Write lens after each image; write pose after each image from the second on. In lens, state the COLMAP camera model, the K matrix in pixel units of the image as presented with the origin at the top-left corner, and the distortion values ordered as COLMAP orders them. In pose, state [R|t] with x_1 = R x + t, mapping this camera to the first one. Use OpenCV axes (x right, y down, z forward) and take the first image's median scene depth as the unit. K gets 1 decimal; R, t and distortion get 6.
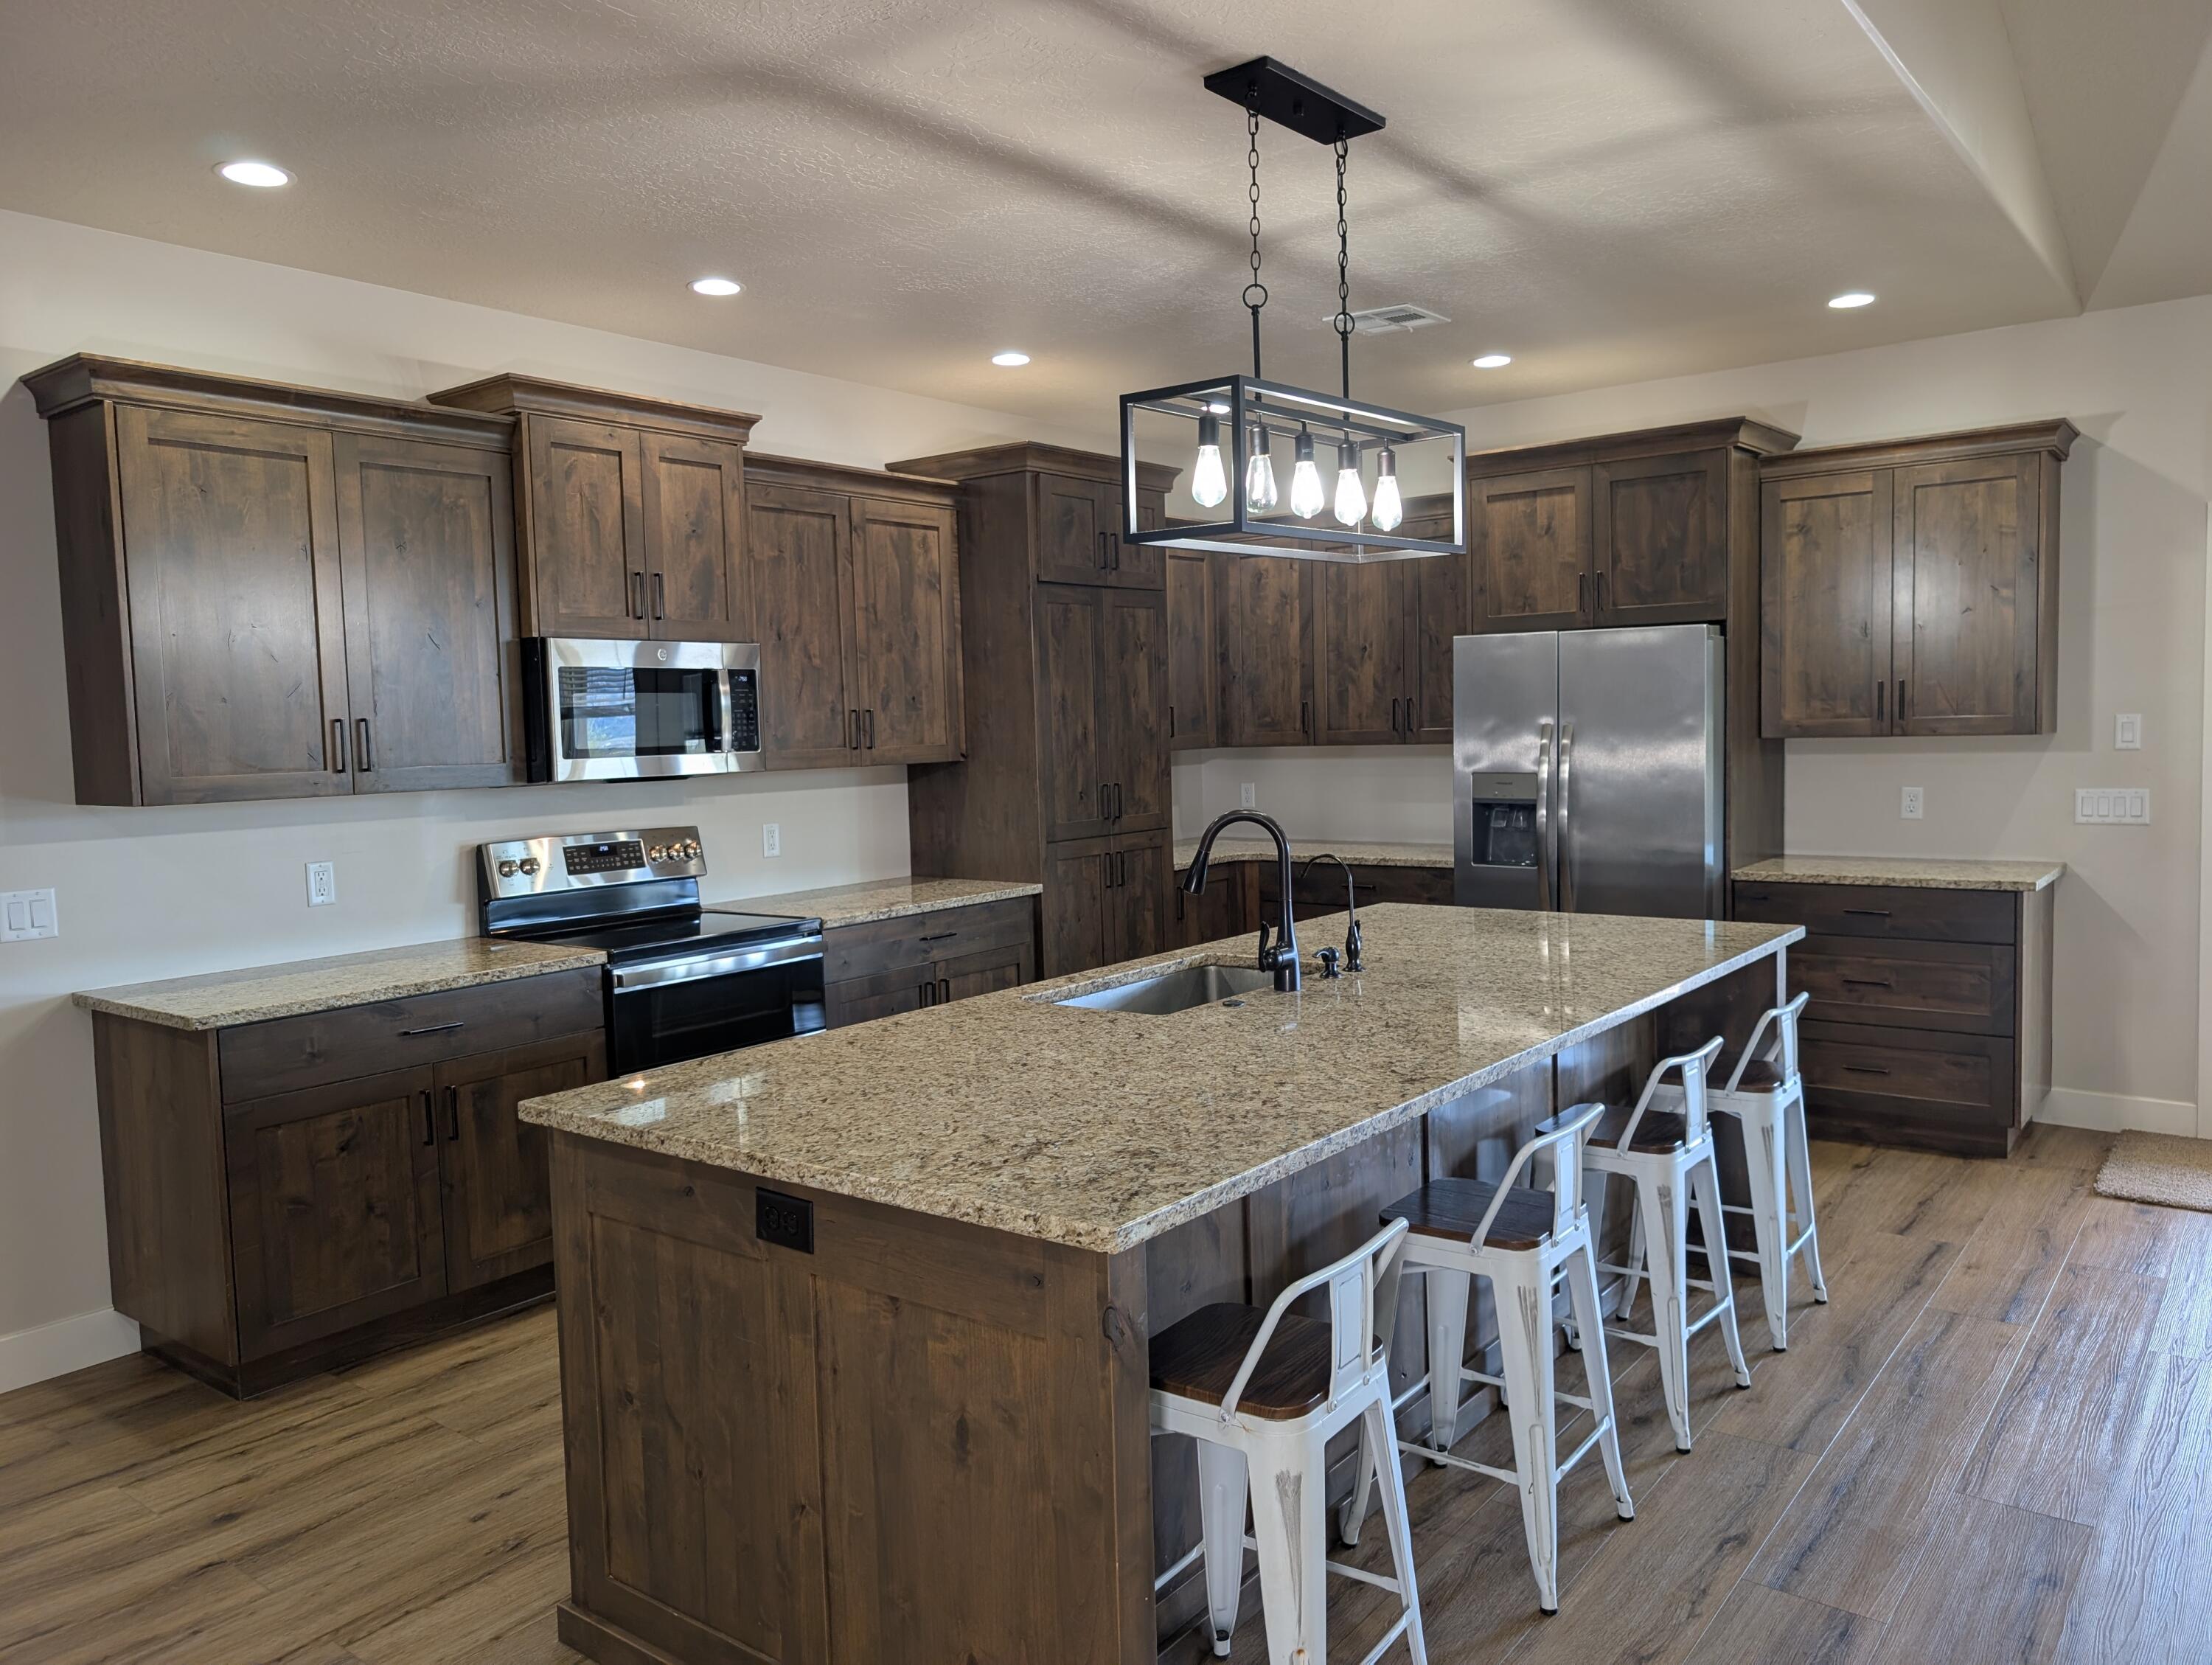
lens RADIAL K [[1590.3, 0, 1092.0], [0, 1590.3, 827.6], [0, 0, 1]] dist [0.029454, -0.025309]
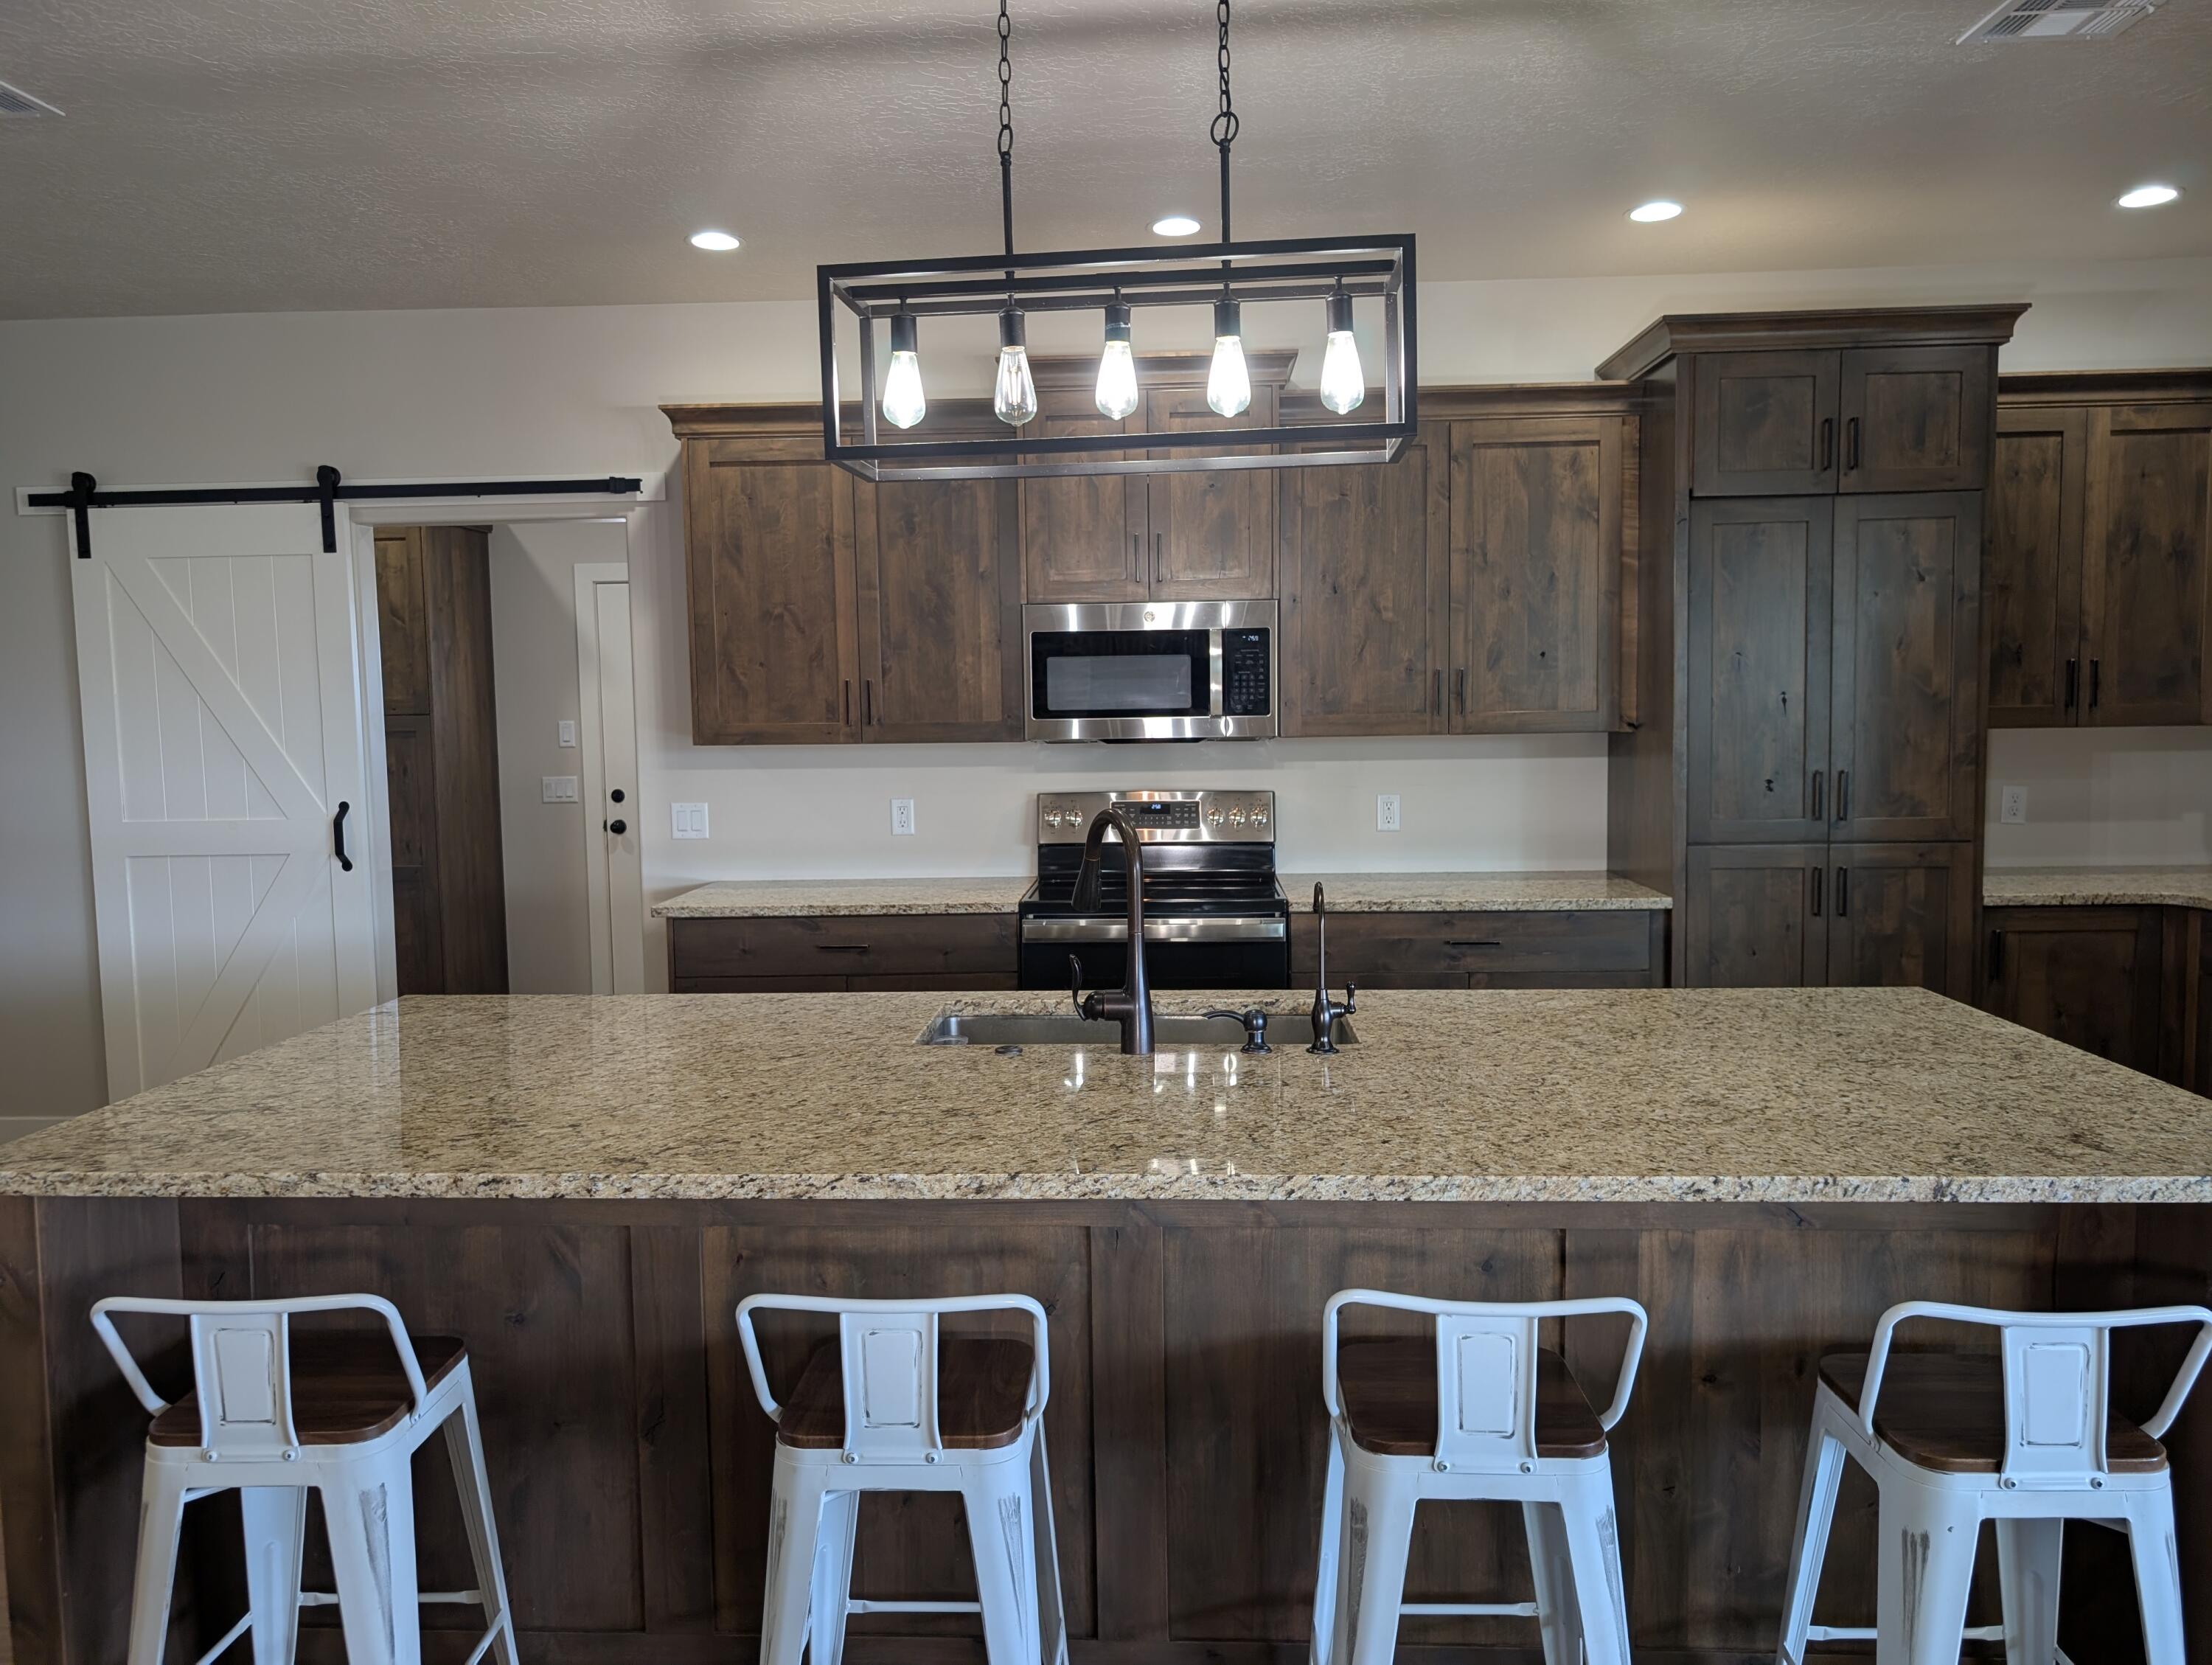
lens RADIAL K [[1590.3, 0, 1097.5], [0, 1590.3, 830.5], [0, 0, 1]] dist [0.029454, -0.025309]
pose [[0.574010, 0.086349, -0.814283, 0.470621], [-0.057416, 0.996221, 0.065168, -0.033442], [0.816833, 0.009345, 0.576798, 0.358785]]
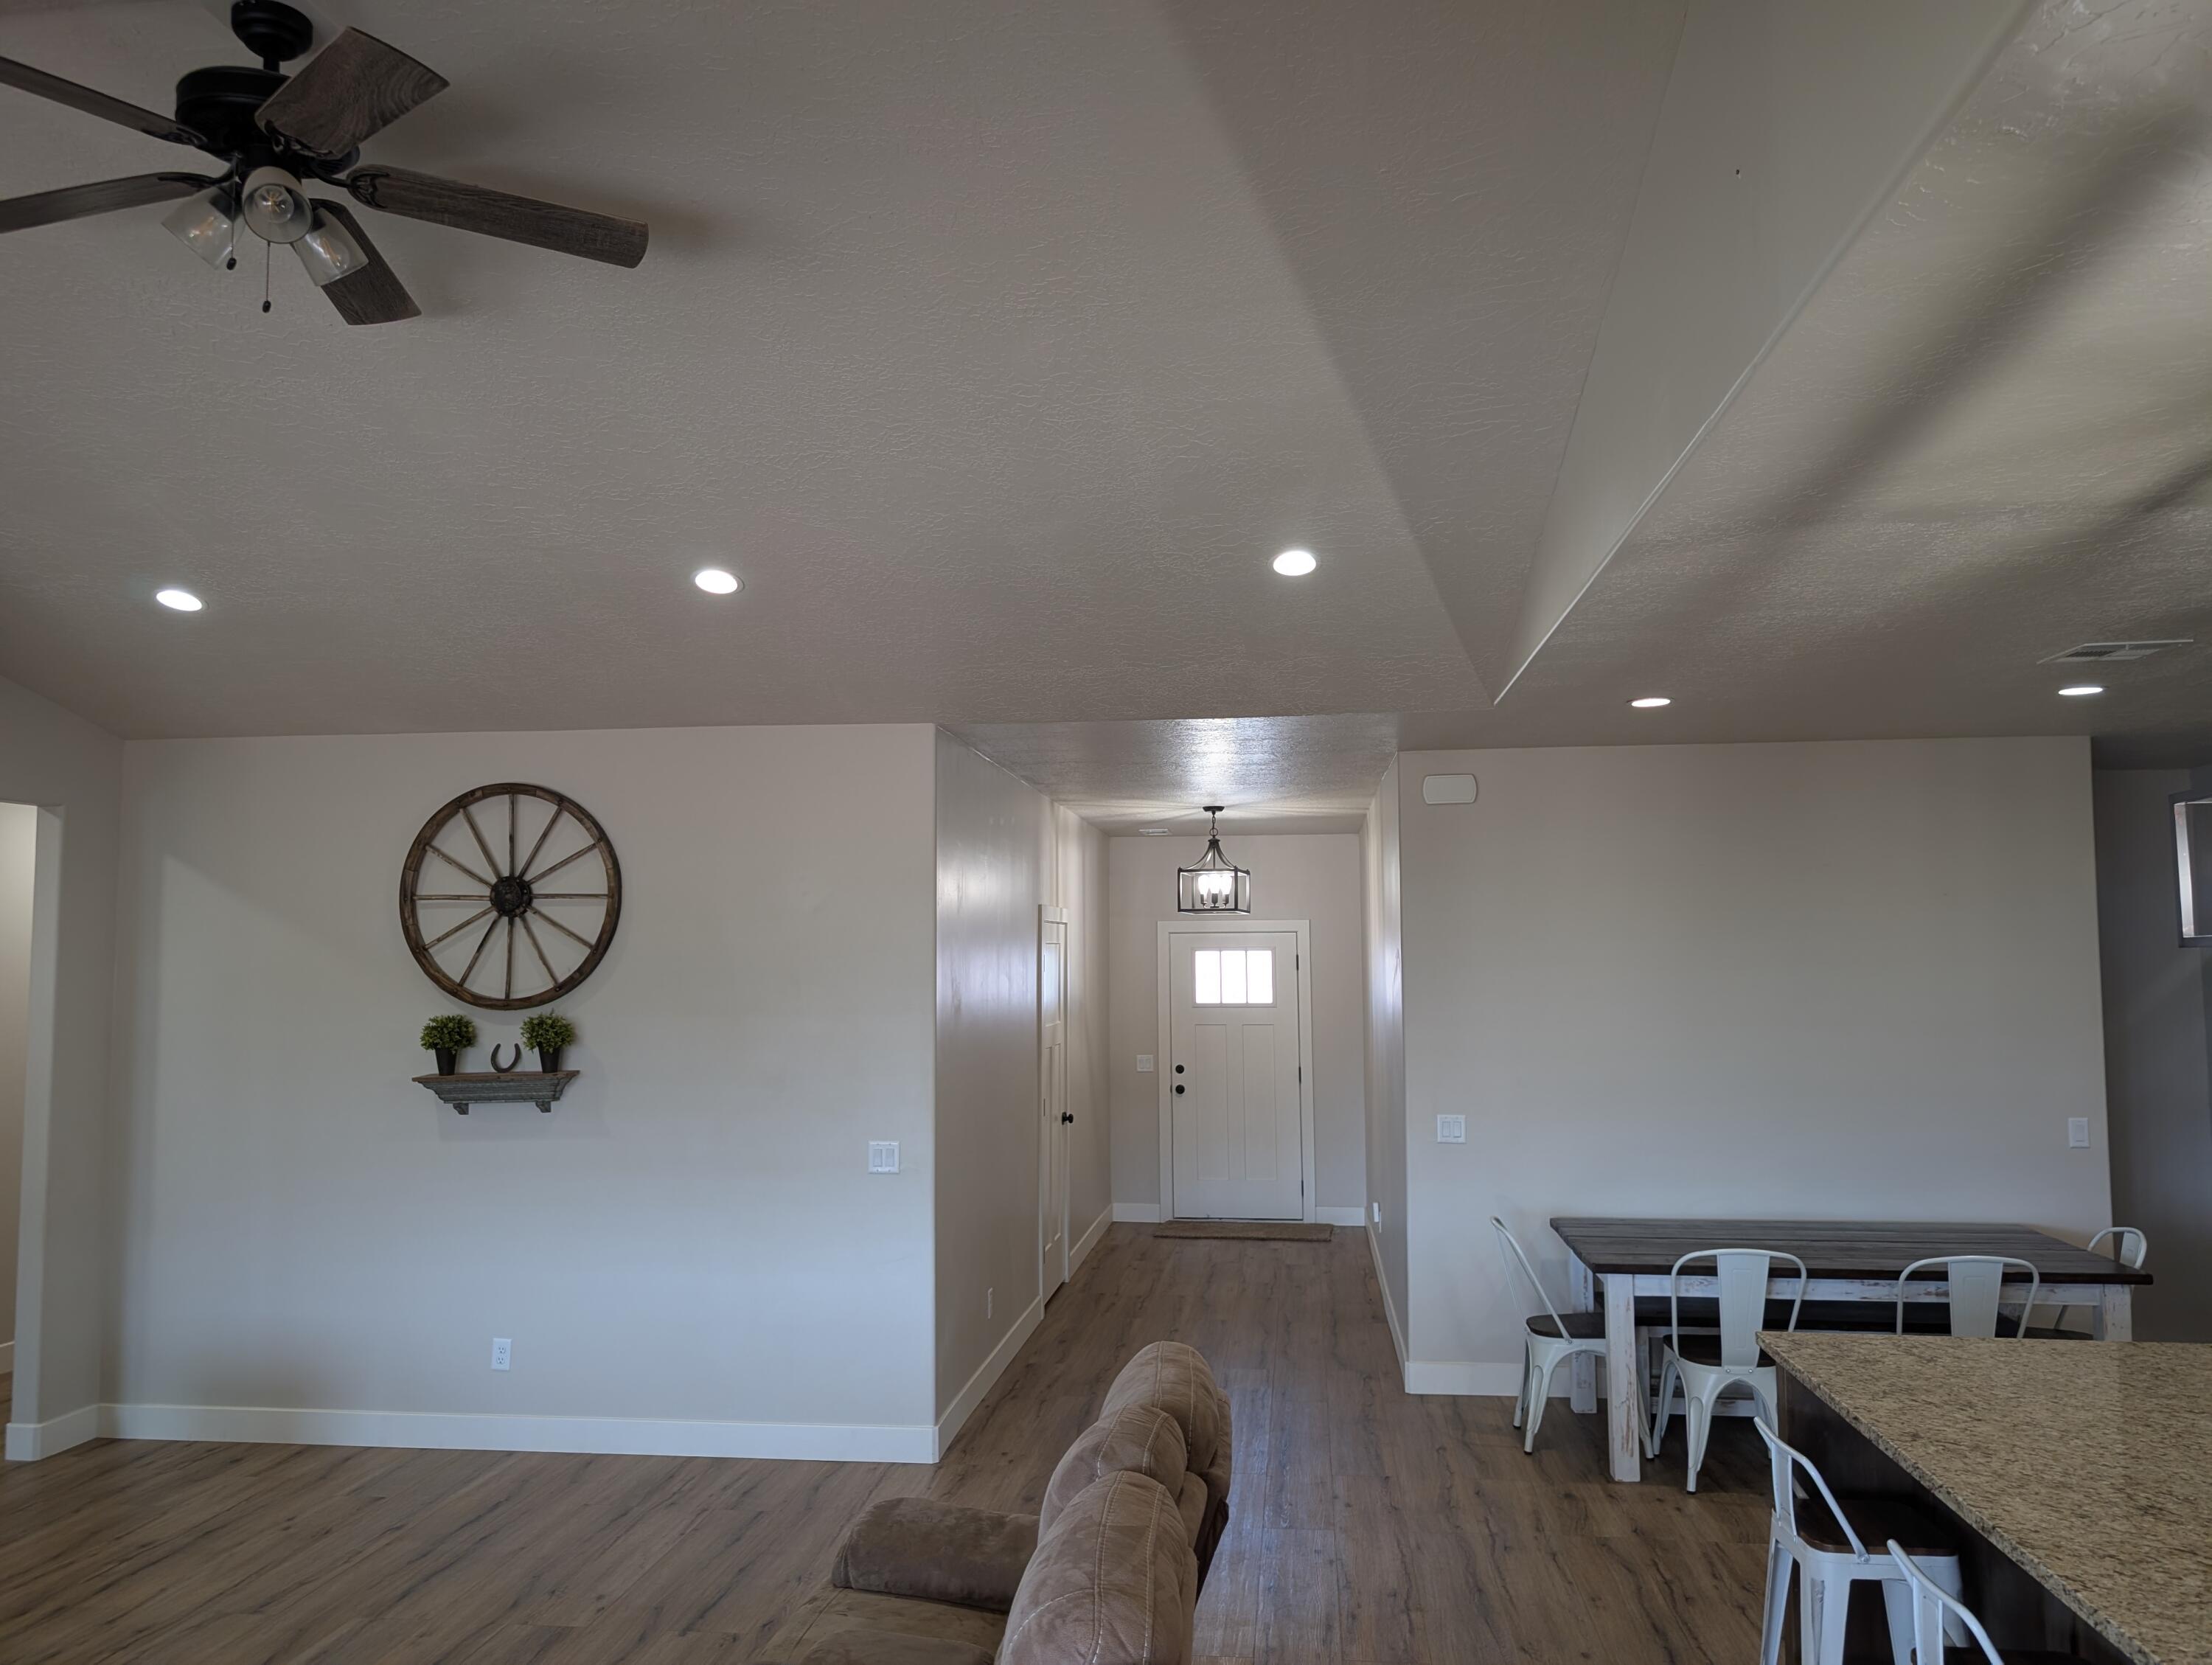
lens RADIAL K [[1590.3, 0, 1107.7], [0, 1590.3, 820.0], [0, 0, 1]] dist [0.029454, -0.025309]
pose [[-0.852321, -0.016369, -0.522762, 0.654970], [-0.009041, 0.999822, -0.016567, -0.133332], [0.522940, -0.009395, -0.852317, 0.831830]]
